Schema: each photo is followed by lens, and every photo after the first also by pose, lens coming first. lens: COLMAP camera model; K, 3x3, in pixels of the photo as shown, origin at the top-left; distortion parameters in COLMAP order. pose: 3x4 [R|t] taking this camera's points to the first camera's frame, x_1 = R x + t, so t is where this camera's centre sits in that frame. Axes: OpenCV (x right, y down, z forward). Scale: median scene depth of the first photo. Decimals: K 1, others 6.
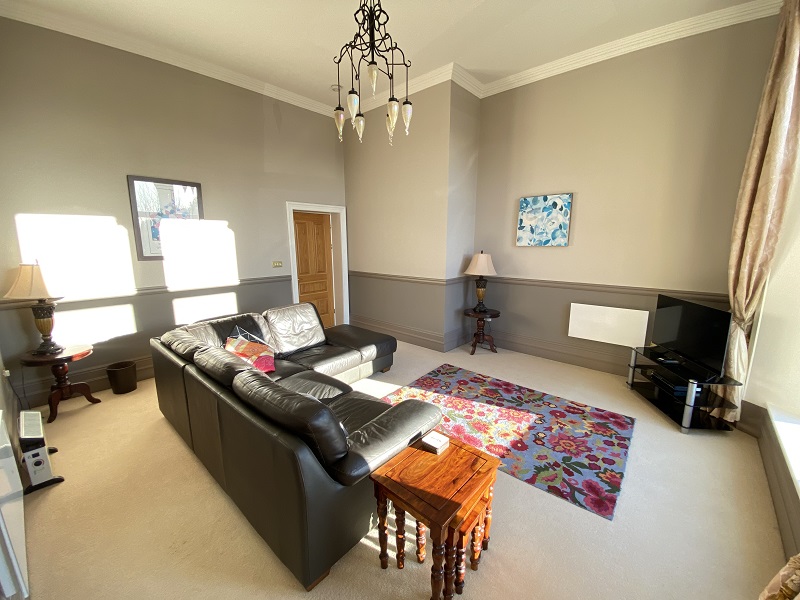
lens RADIAL K [[321.3, 0, 401.0], [0, 321.3, 297.3], [0, 0, 1]] dist [-0.006941, -0.004430]
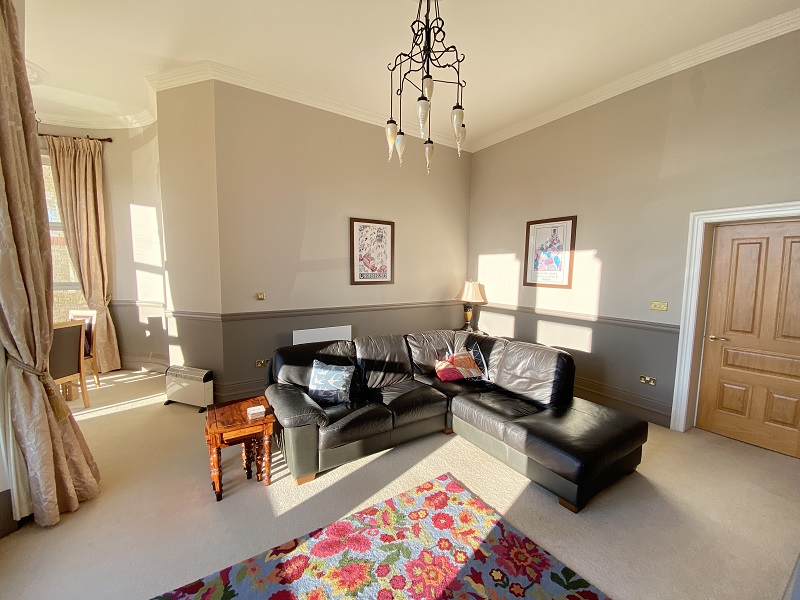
lens RADIAL K [[321.3, 0, 396.9], [0, 321.3, 299.3], [0, 0, 1]] dist [-0.006941, -0.004430]
pose [[-0.288302, 0.090746, -0.953230, 0.579223], [-0.186170, 0.971190, 0.148763, -0.158684], [0.939267, 0.220351, -0.263102, 0.869844]]
